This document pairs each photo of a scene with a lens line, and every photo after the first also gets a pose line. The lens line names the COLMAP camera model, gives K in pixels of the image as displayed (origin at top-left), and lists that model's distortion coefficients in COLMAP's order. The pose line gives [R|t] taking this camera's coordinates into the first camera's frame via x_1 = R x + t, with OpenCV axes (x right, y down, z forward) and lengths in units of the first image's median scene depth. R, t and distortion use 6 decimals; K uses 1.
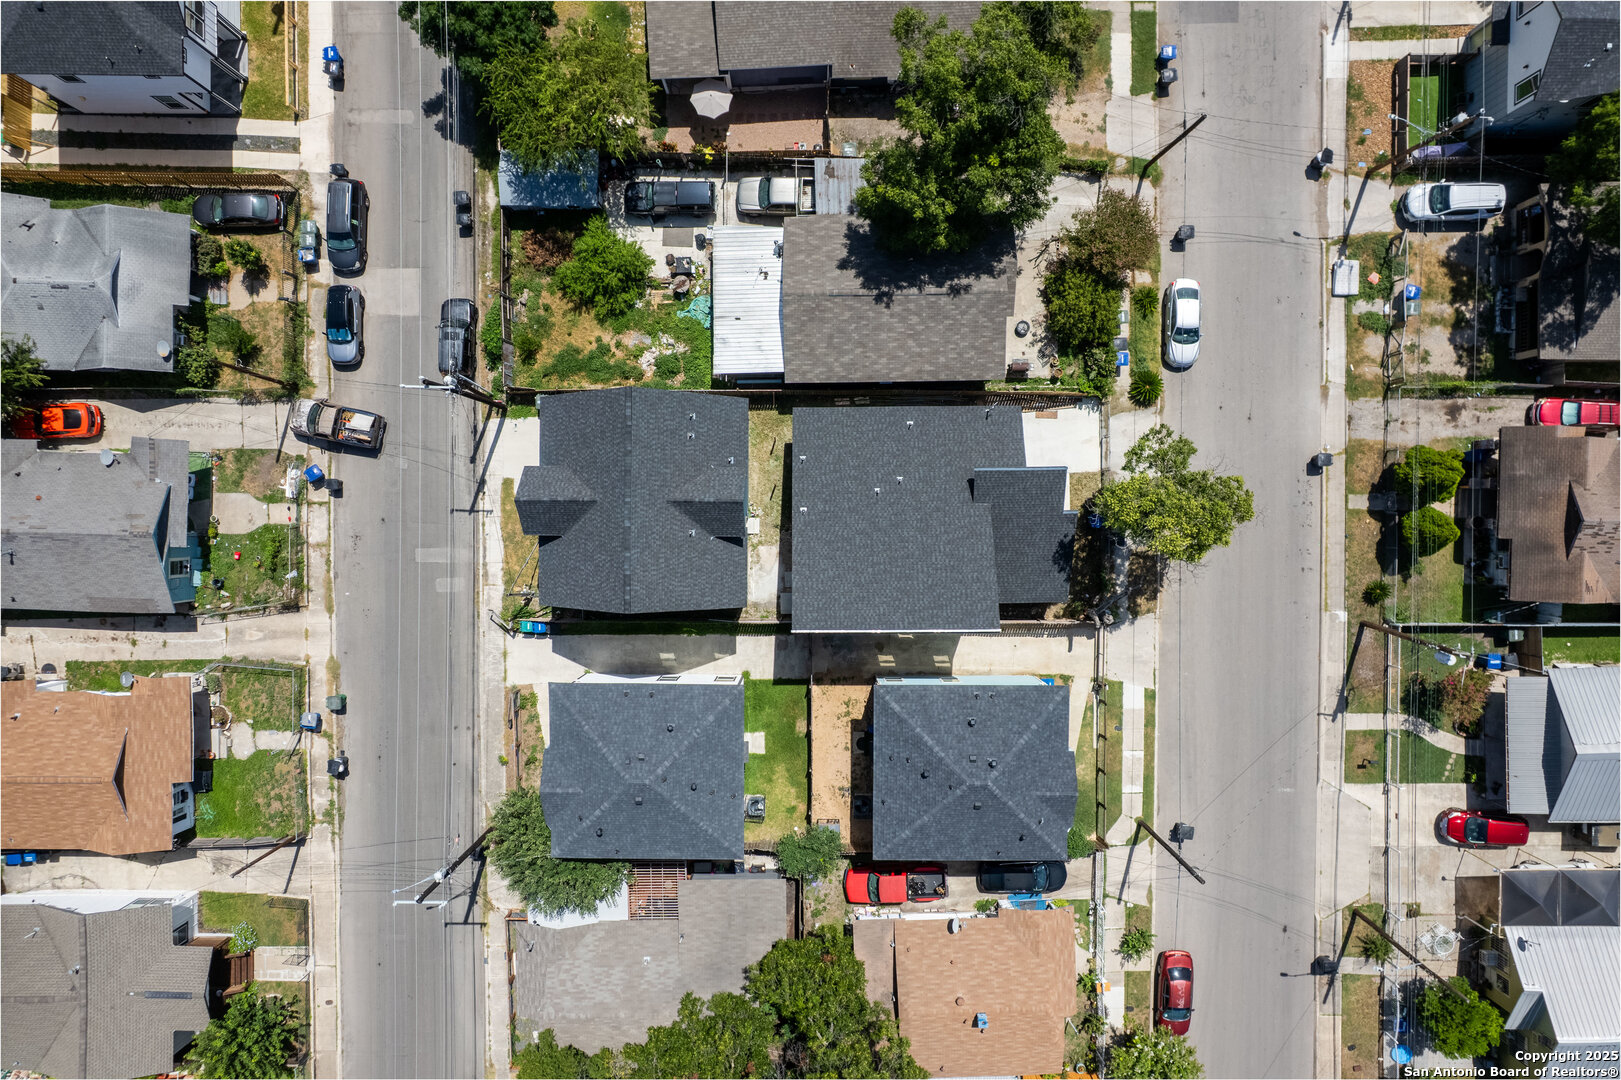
lens RADIAL K [[1030.1, 0, 810.5], [0, 1030.1, 540.0], [0, 0, 1]] dist [-0.072918, 0.062924]
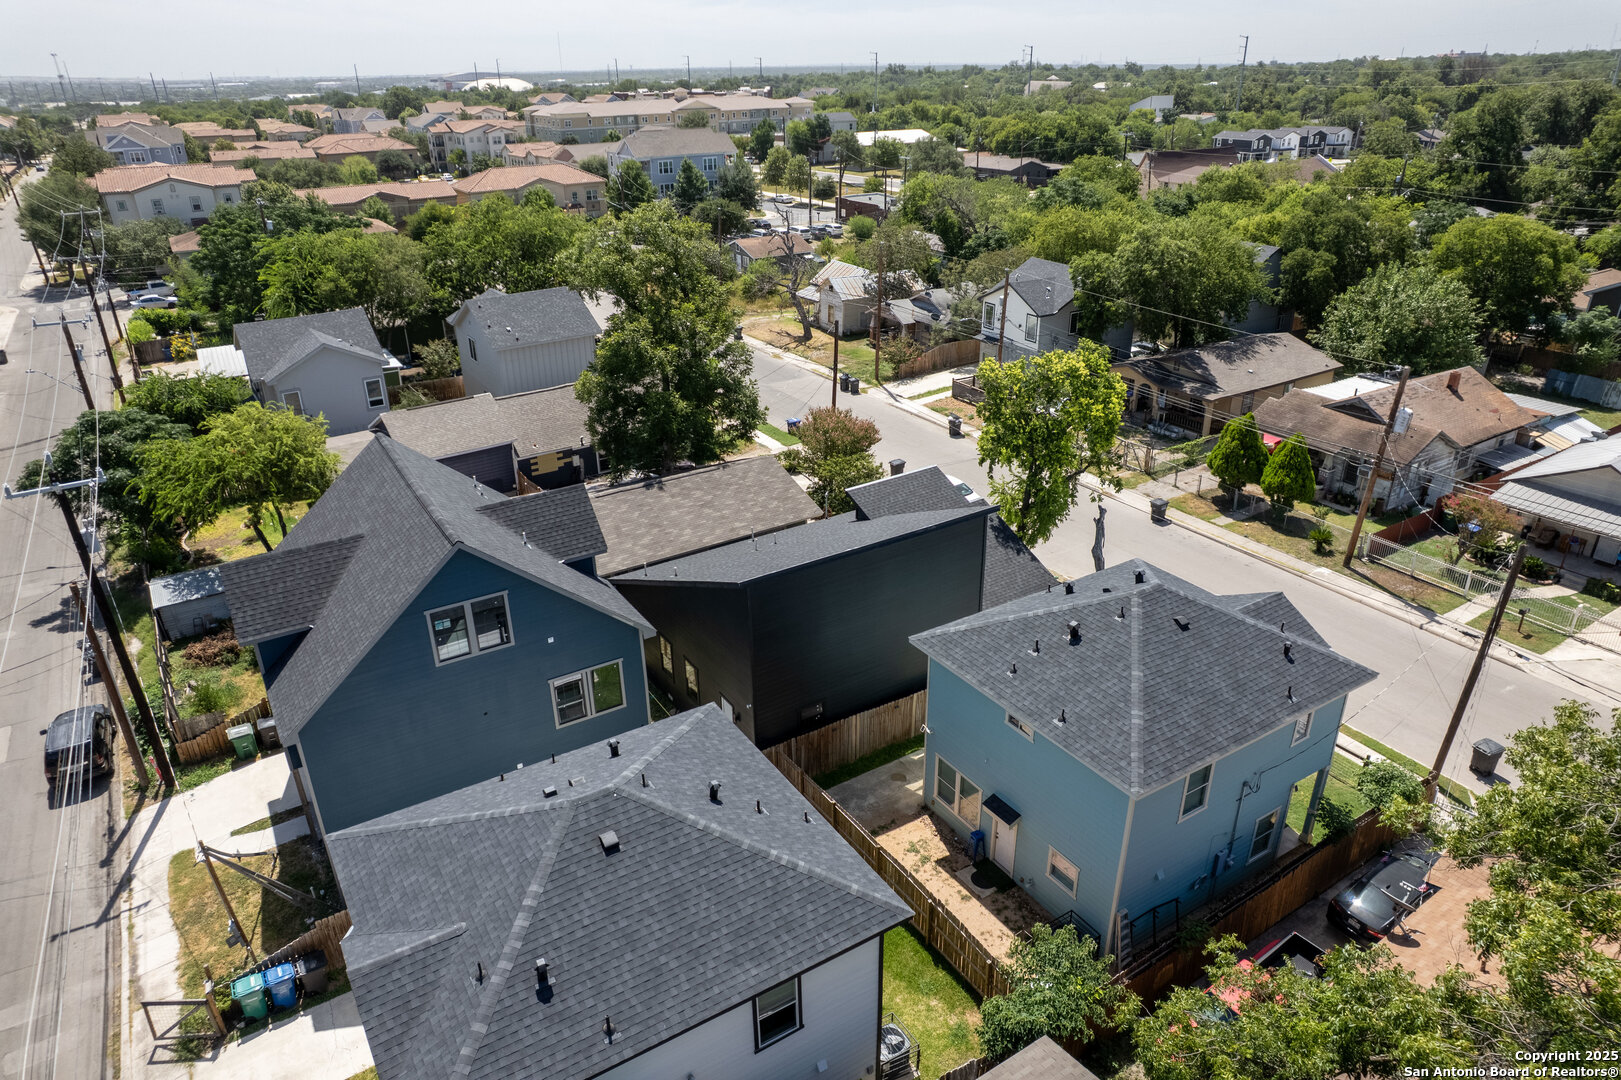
lens RADIAL K [[1030.1, 0, 810.5], [0, 1030.1, 540.0], [0, 0, 1]] dist [-0.072918, 0.062924]
pose [[0.845746, -0.233265, 0.479897, -0.229407], [0.533293, 0.339730, -0.774714, 0.490719], [0.017679, 0.911137, 0.411724, 0.624056]]
